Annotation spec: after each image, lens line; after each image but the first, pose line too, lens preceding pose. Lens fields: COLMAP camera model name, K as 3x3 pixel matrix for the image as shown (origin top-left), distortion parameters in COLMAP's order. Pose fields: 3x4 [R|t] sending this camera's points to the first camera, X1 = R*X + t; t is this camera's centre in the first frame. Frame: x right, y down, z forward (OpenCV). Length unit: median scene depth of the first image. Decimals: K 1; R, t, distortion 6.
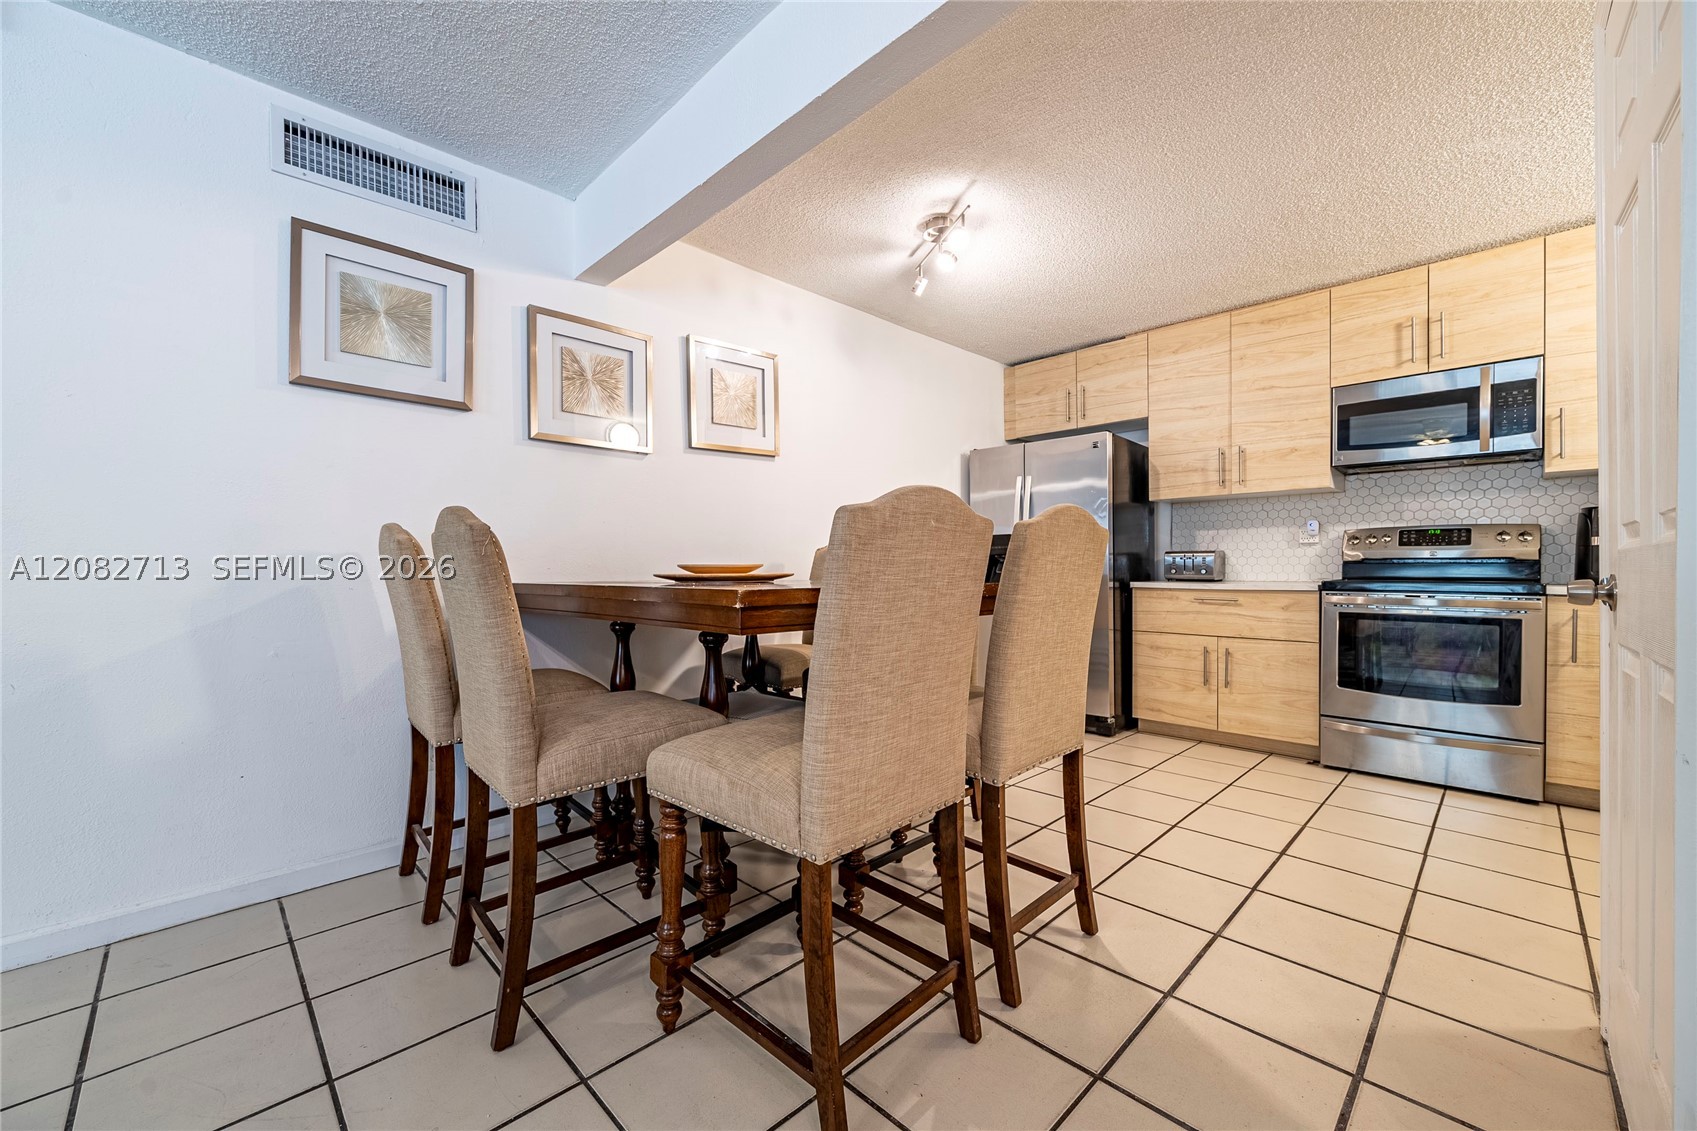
lens RADIAL K [[678.0, 0, 848.6], [0, 678.0, 574.6], [0, 0, 1]] dist [-0.001696, -0.000251]
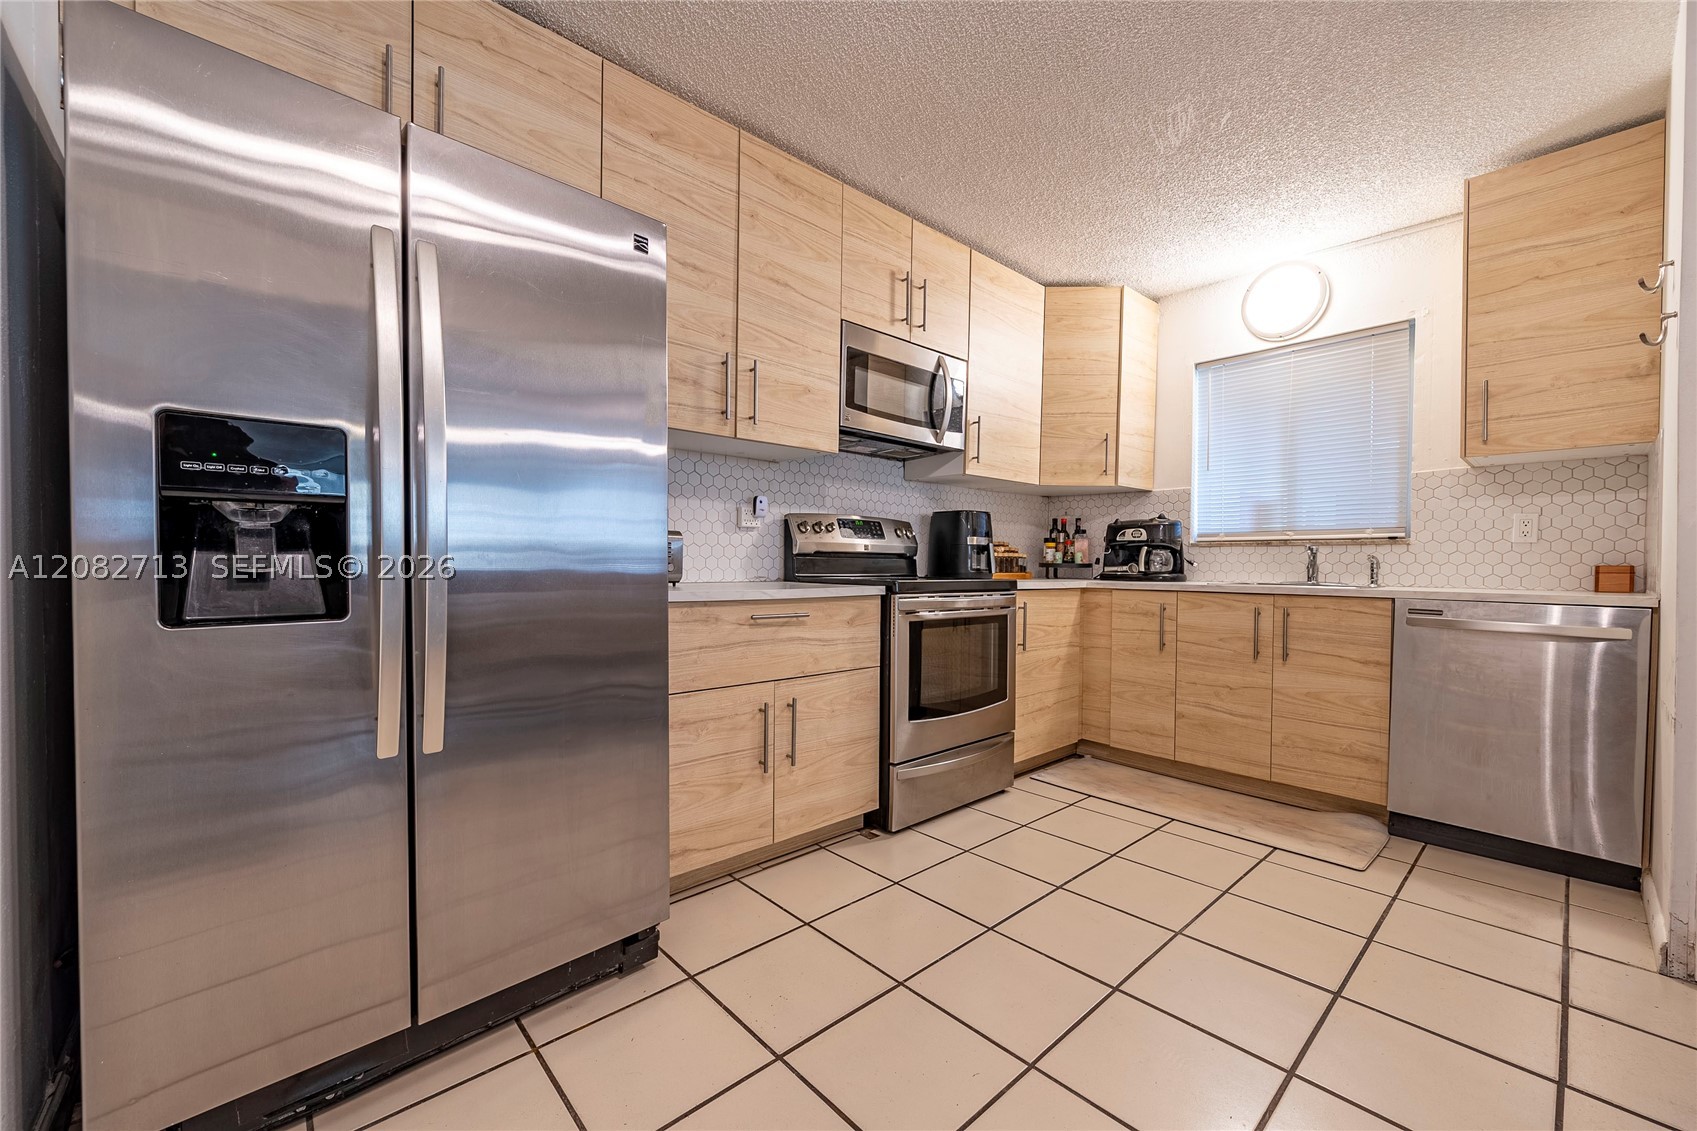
lens RADIAL K [[678.0, 0, 857.6], [0, 678.0, 575.8], [0, 0, 1]] dist [-0.001696, -0.000251]
pose [[0.035149, -0.013047, 0.999297, -0.027804], [0.003509, 0.999910, 0.012931, -0.005092], [-0.999376, 0.003052, 0.035192, 0.916921]]
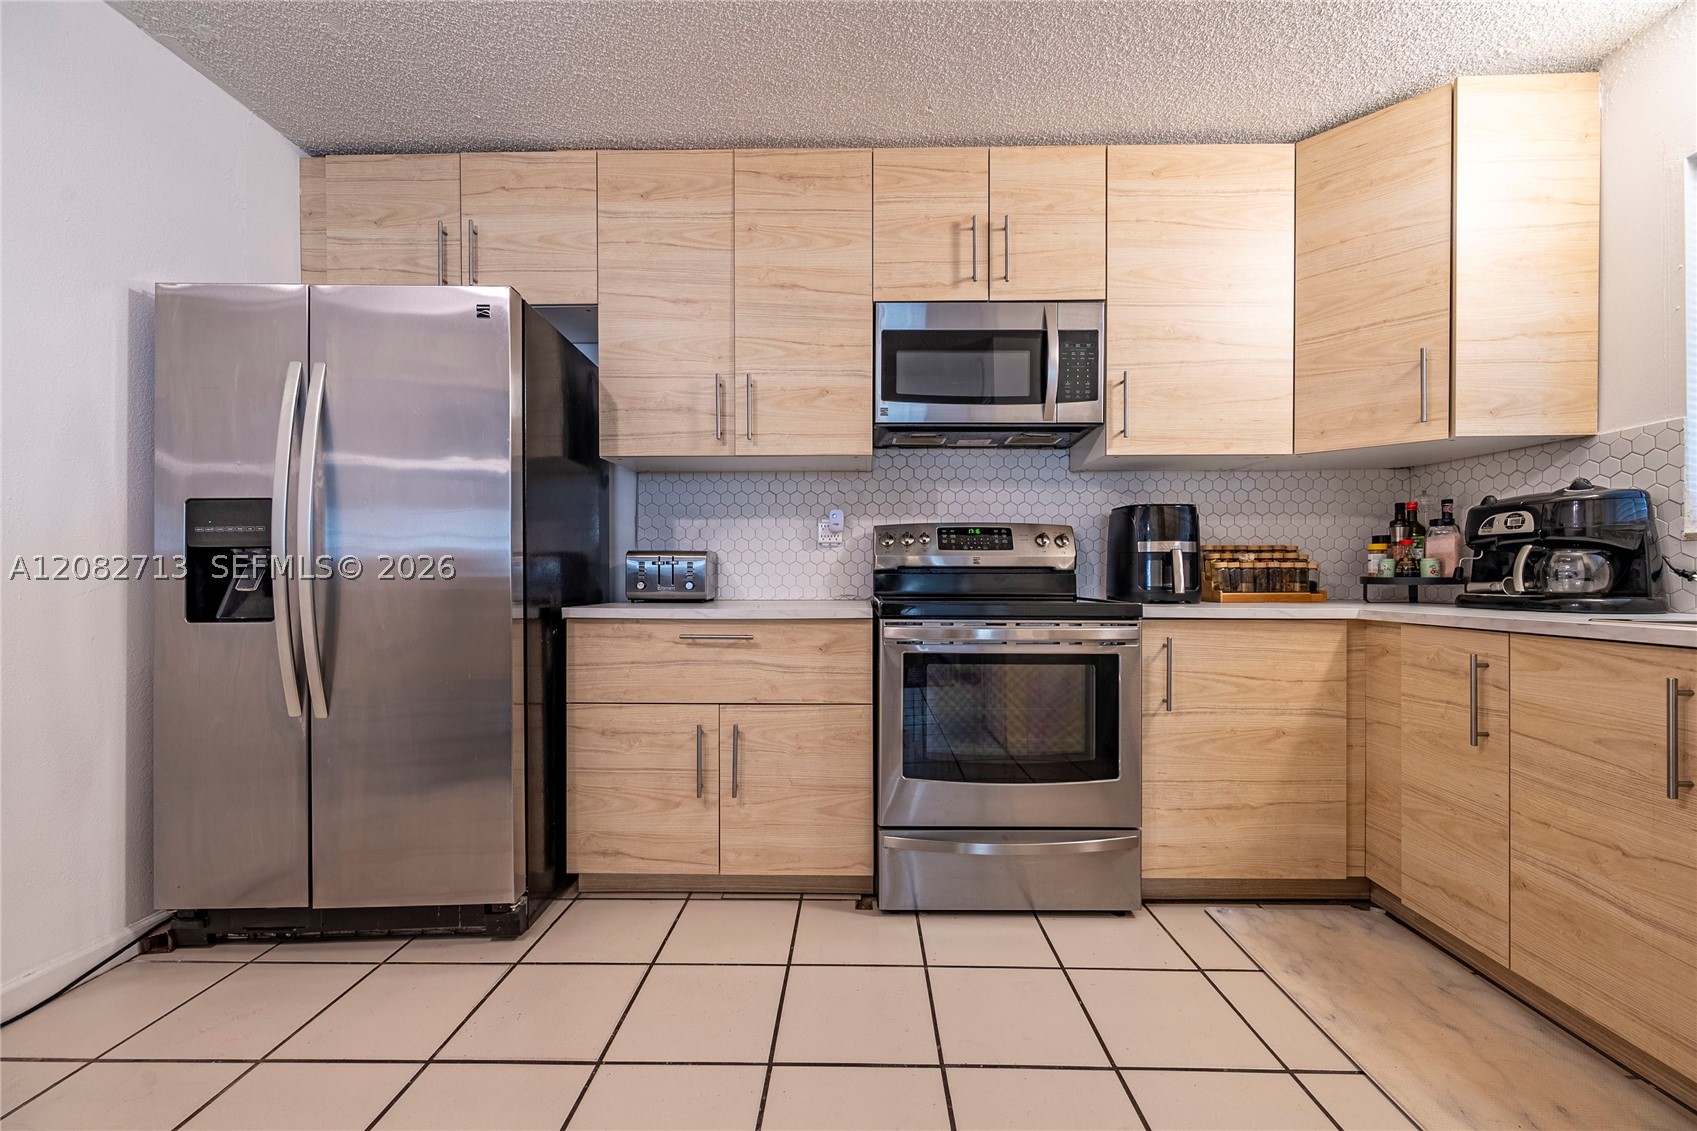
lens RADIAL K [[678.0, 0, 852.8], [0, 678.0, 573.4], [0, 0, 1]] dist [-0.001696, -0.000251]
pose [[0.716499, 0.006467, 0.697558, 0.237887], [0.005346, 0.999877, -0.014761, -0.006620], [-0.697568, 0.014305, 0.716376, 0.530533]]
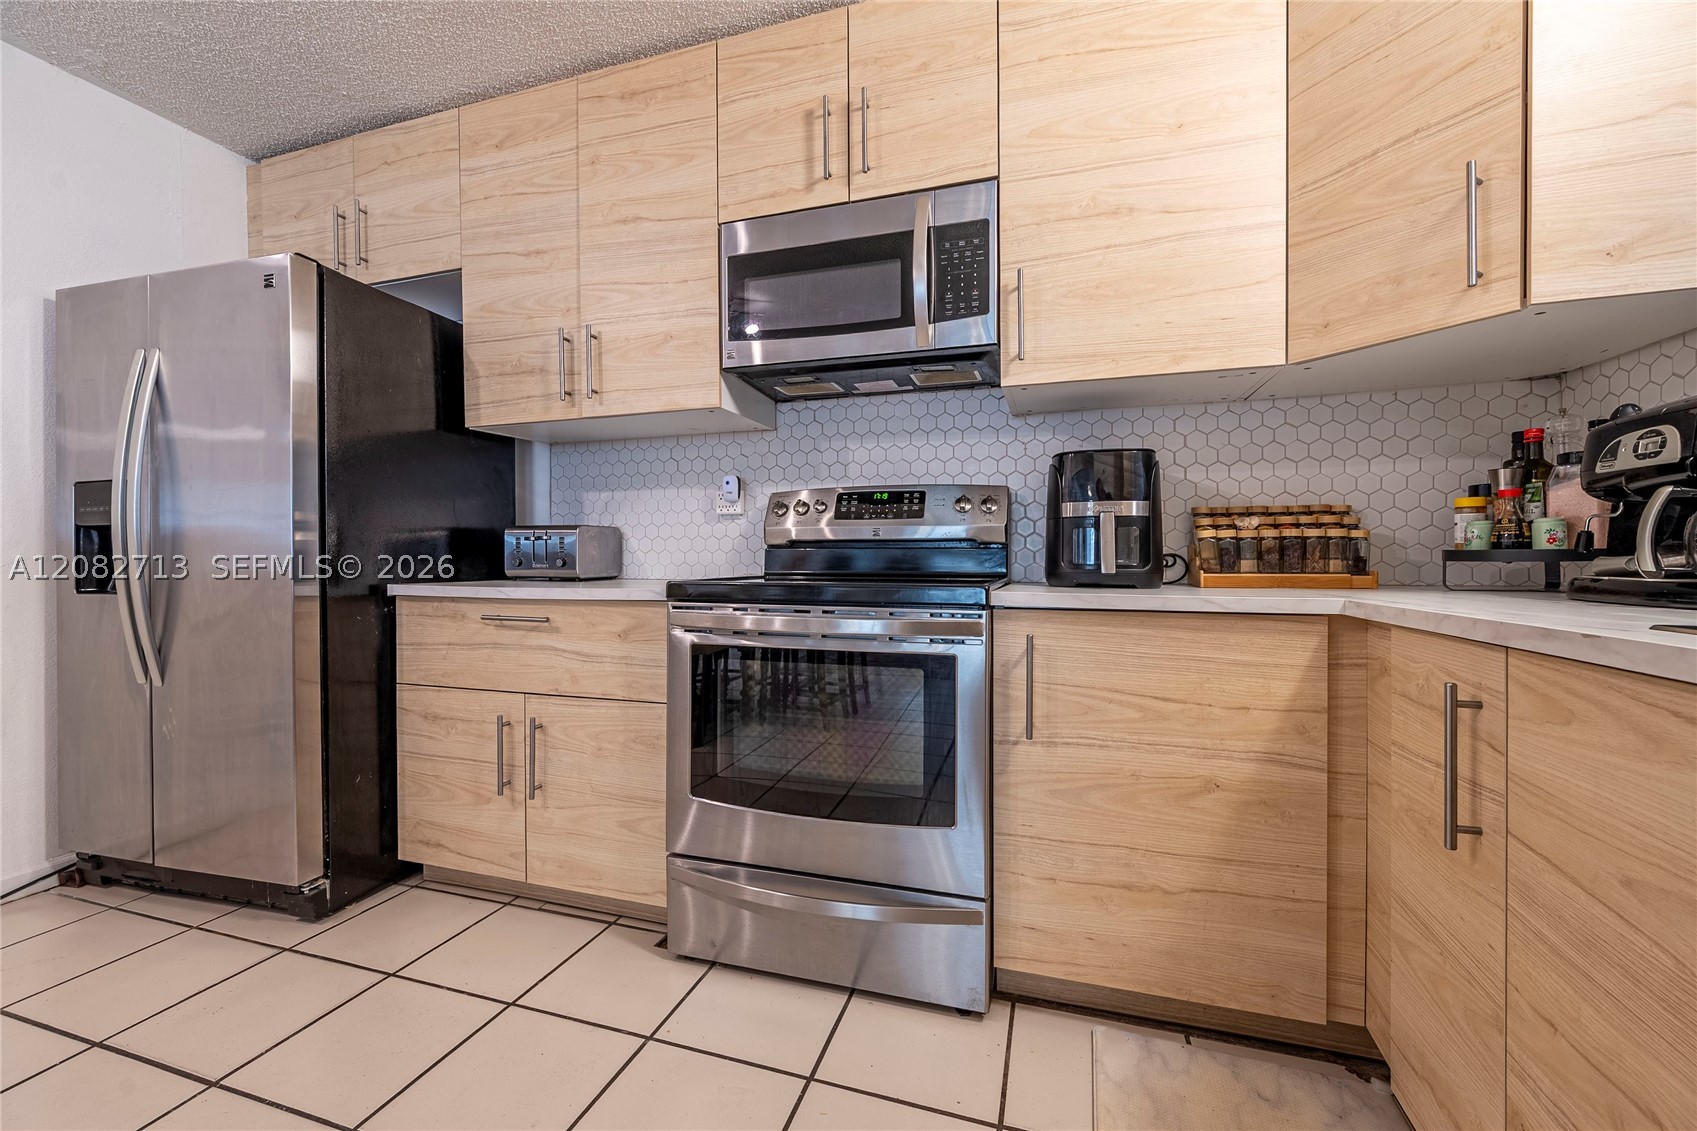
lens RADIAL K [[678.0, 0, 855.3], [0, 678.0, 561.3], [0, 0, 1]] dist [-0.001696, -0.000251]
pose [[0.886569, -0.000097, 0.462597, 0.534369], [0.003457, 0.999973, -0.006415, -0.001512], [-0.462584, 0.007287, 0.886545, 0.449892]]
